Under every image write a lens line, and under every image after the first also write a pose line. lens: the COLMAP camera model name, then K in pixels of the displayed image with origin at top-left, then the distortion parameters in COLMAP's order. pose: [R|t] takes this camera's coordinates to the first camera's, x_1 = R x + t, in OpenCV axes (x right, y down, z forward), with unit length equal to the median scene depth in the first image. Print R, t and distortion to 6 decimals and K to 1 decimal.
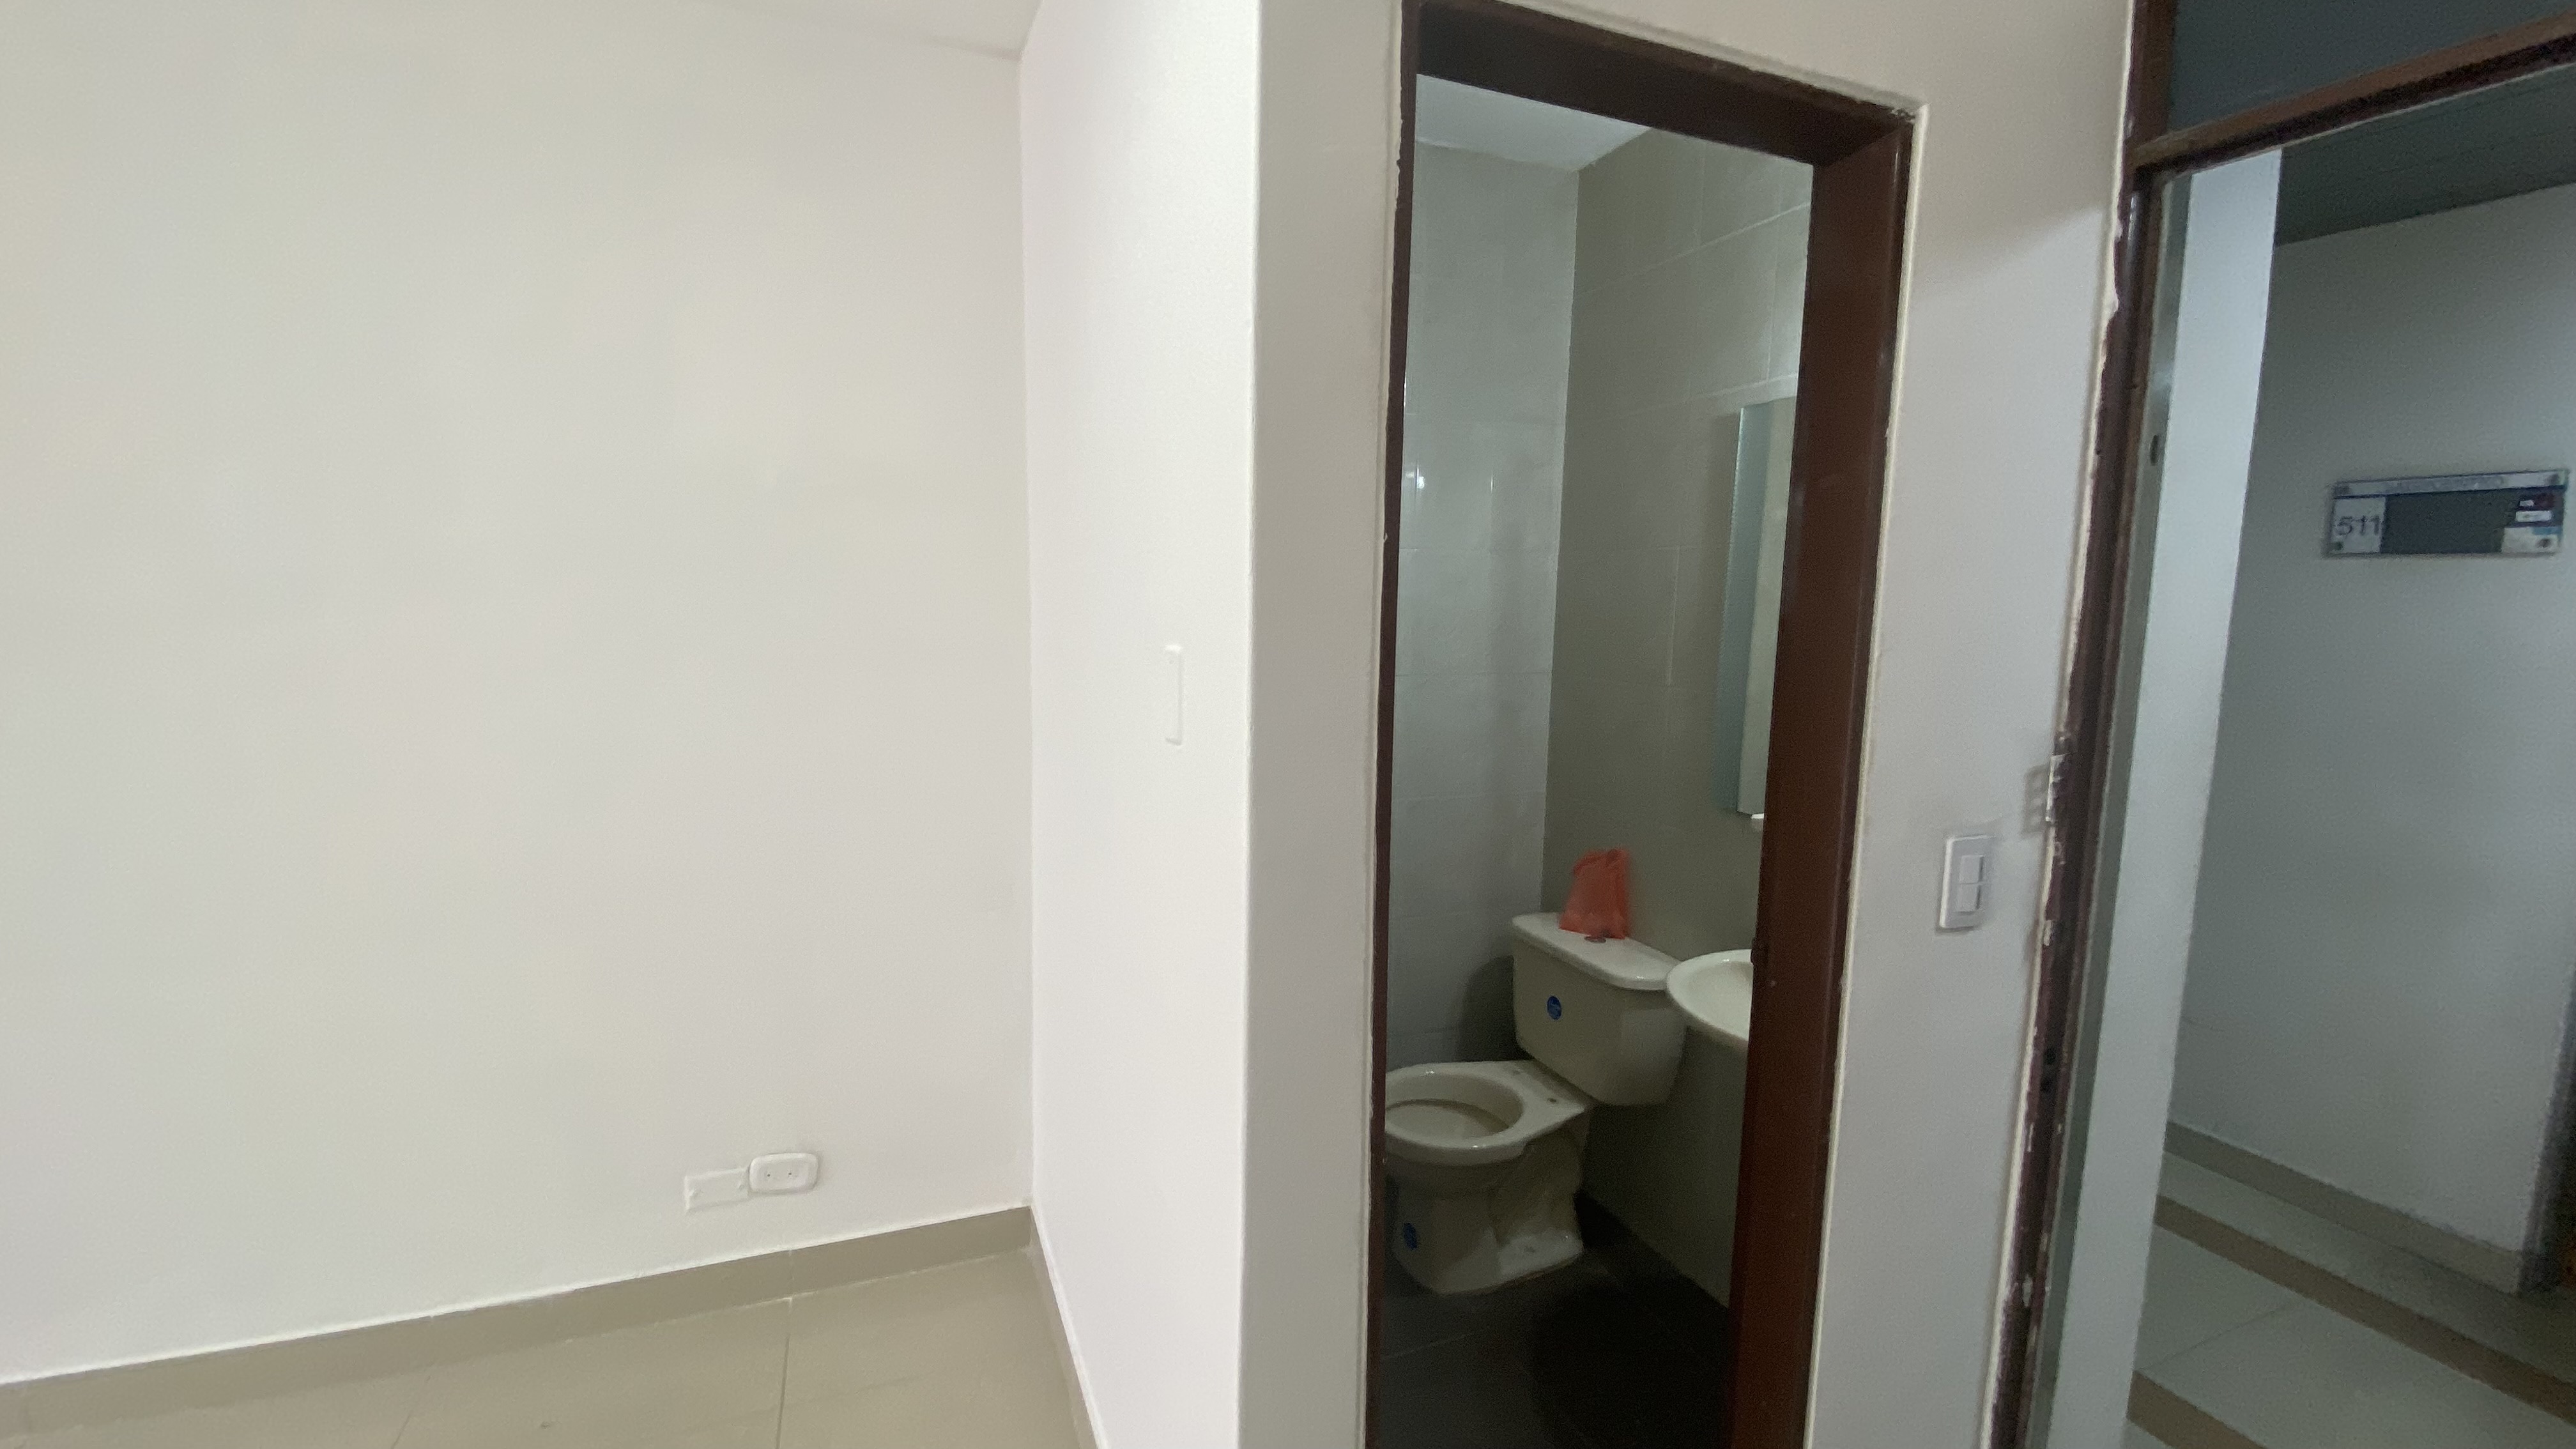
lens RADIAL K [[1032.0, 0, 1284.9], [0, 1032.0, 728.0], [0, 0, 1]] dist [0.003299, -0.014414]
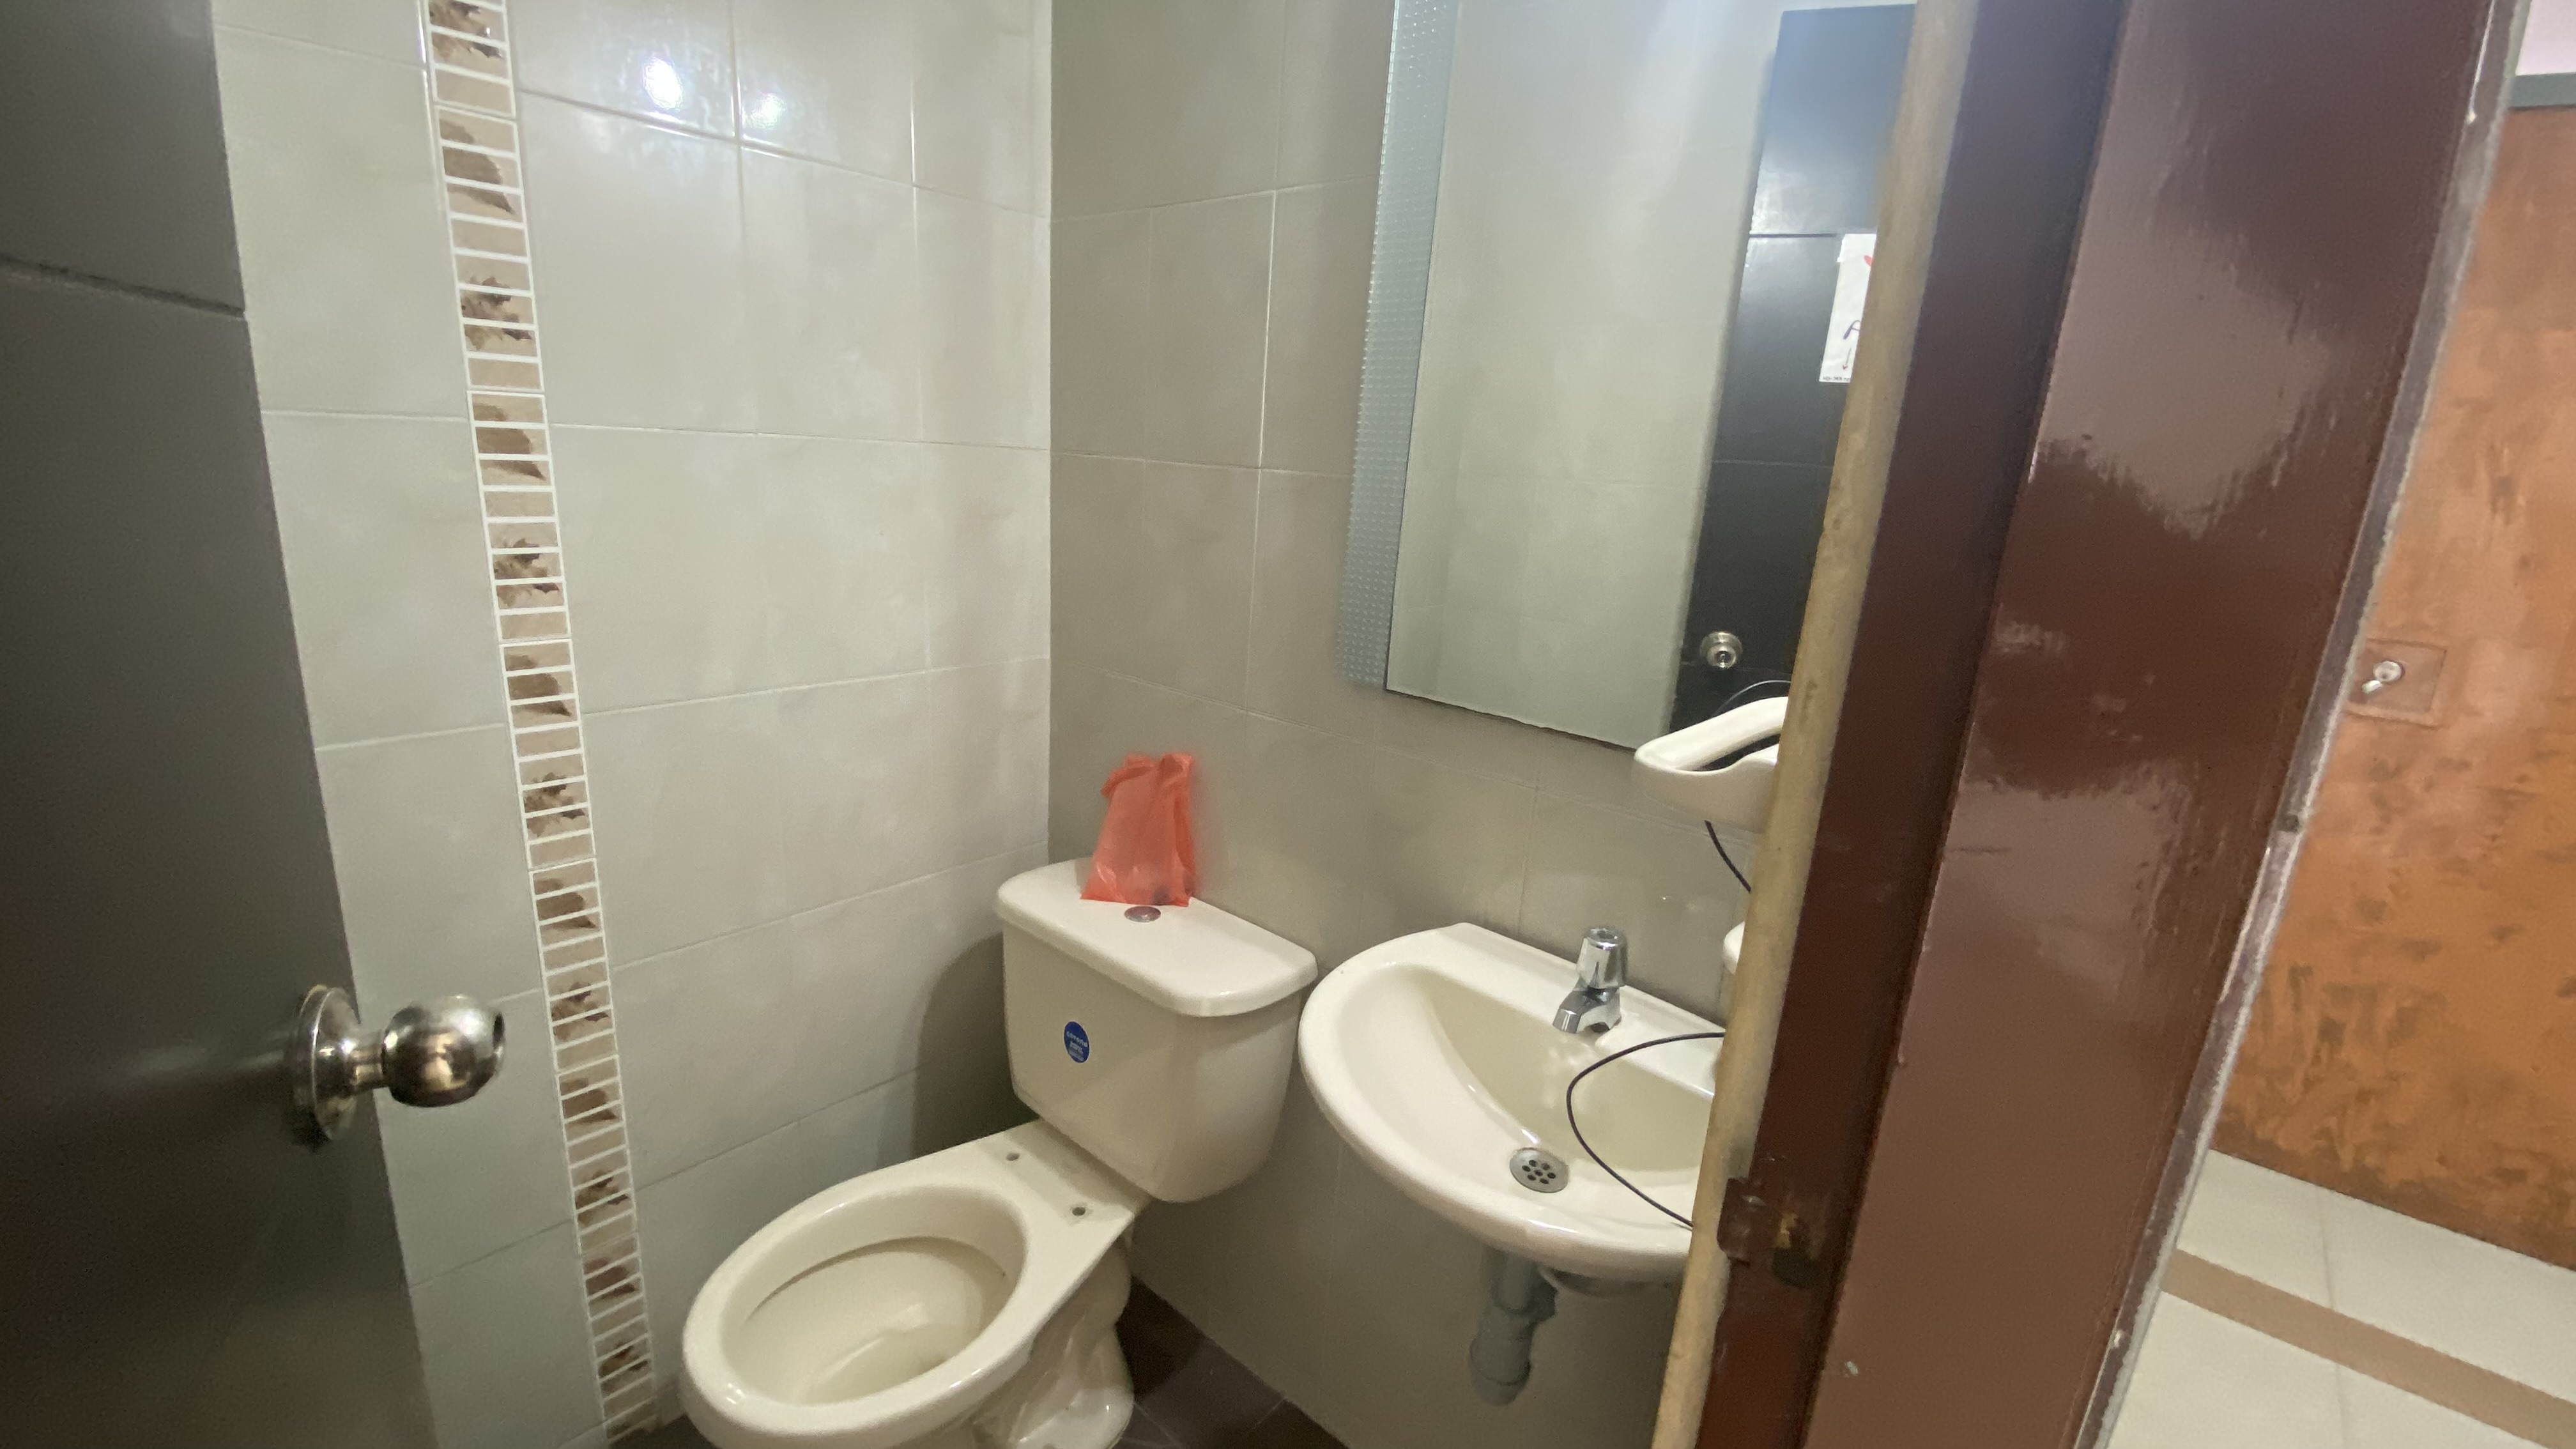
lens RADIAL K [[1032.0, 0, 1284.9], [0, 1032.0, 728.0], [0, 0, 1]] dist [0.003299, -0.014414]
pose [[0.894553, -0.070643, 0.441344, 0.123586], [-0.004970, 0.985798, 0.167862, 0.005835], [-0.446934, -0.152355, 0.881498, 0.468521]]
